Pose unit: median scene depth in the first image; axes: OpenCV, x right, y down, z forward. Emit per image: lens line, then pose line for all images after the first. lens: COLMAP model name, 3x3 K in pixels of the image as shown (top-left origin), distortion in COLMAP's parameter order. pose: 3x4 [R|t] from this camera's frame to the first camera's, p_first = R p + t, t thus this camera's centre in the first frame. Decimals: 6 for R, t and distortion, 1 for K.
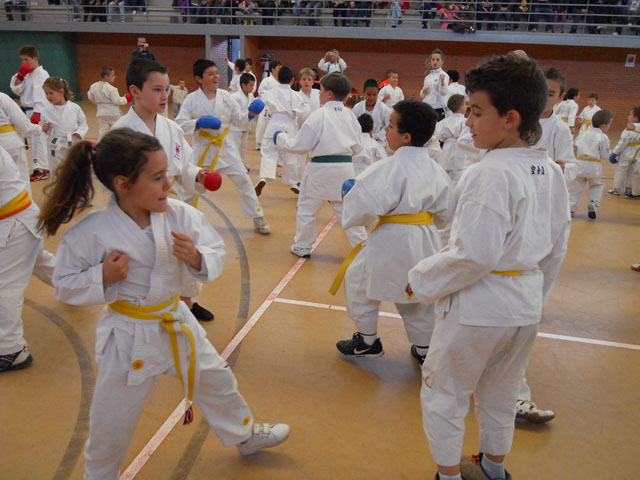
lens RADIAL K [[521.0, 0, 320.0], [0, 521.0, 240.0], [0, 0, 1]] dist [-0.011581, 0.001158]
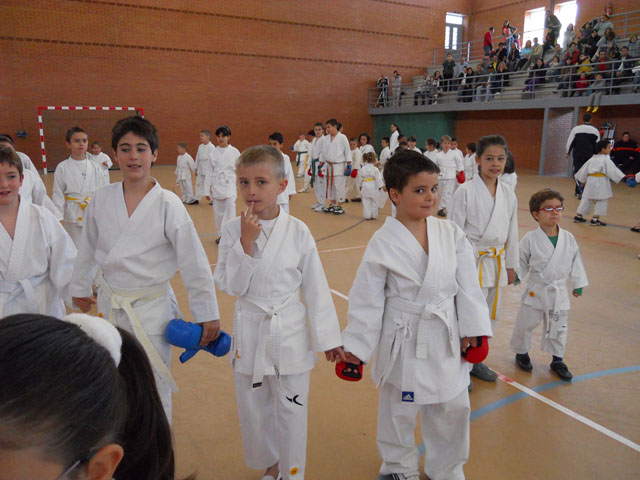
lens RADIAL K [[521.0, 0, 320.0], [0, 521.0, 240.0], [0, 0, 1]] dist [-0.011581, 0.001158]
pose [[0.656993, 0.128639, -0.742840, 0.316388], [-0.224456, 0.974027, -0.029843, 0.012965], [0.719708, 0.186342, 0.668803, -0.015723]]
